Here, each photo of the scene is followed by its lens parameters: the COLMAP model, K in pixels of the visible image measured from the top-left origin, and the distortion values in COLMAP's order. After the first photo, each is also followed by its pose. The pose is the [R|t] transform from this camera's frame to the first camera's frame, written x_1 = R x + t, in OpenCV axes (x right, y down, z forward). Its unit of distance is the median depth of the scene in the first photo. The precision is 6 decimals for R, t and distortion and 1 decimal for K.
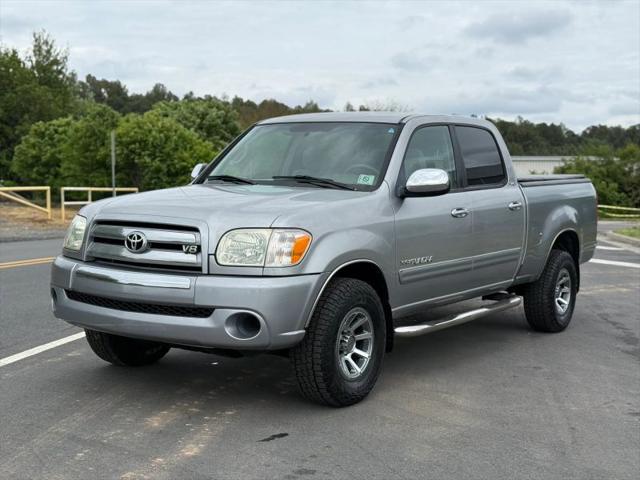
lens RADIAL K [[890.2, 0, 320.0], [0, 890.2, 240.0], [0, 0, 1]] dist [0.154582, -0.205329]
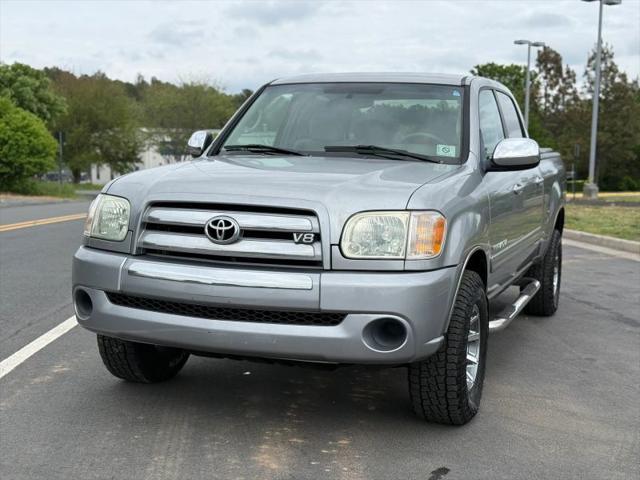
lens RADIAL K [[890.2, 0, 320.0], [0, 890.2, 240.0], [0, 0, 1]] dist [0.154582, -0.205329]
pose [[0.972815, -0.016623, 0.230987, -0.302854], [0.010188, 0.999527, 0.029026, -0.010326], [-0.231360, -0.025883, 0.972524, 0.232502]]
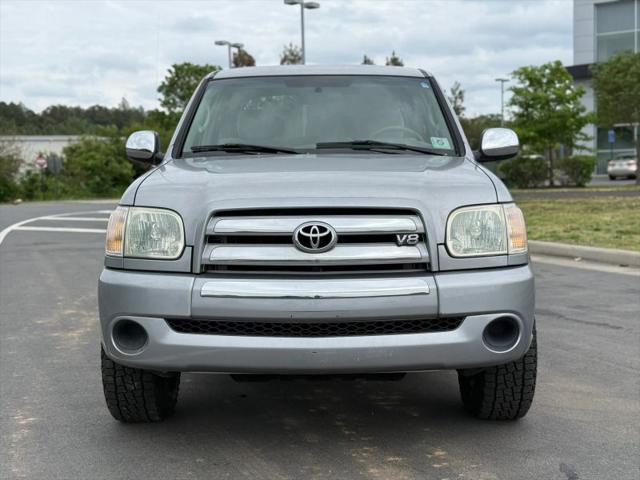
lens RADIAL K [[890.2, 0, 320.0], [0, 890.2, 240.0], [0, 0, 1]] dist [0.154582, -0.205329]
pose [[0.833375, -0.081585, 0.546653, -0.582022], [0.069881, 0.996662, 0.042211, -0.024078], [-0.548272, 0.003023, 0.836294, 0.423590]]
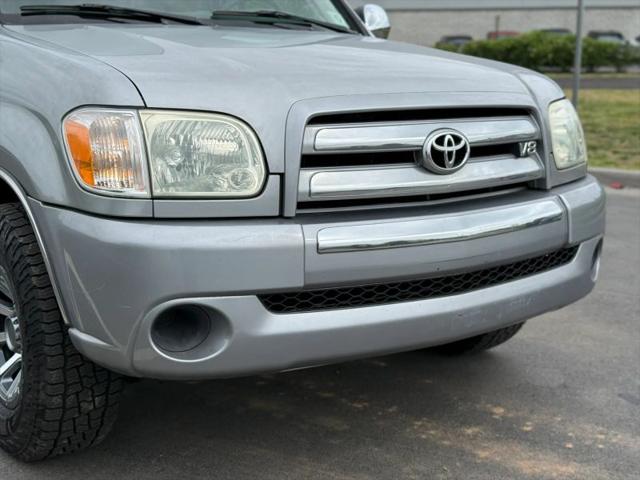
lens RADIAL K [[890.2, 0, 320.0], [0, 890.2, 240.0], [0, 0, 1]] dist [0.154582, -0.205329]
pose [[0.353144, -0.212529, 0.911110, -0.677556], [0.056418, 0.976921, 0.206013, -0.053497], [-0.933866, -0.021349, 0.356984, 0.895917]]
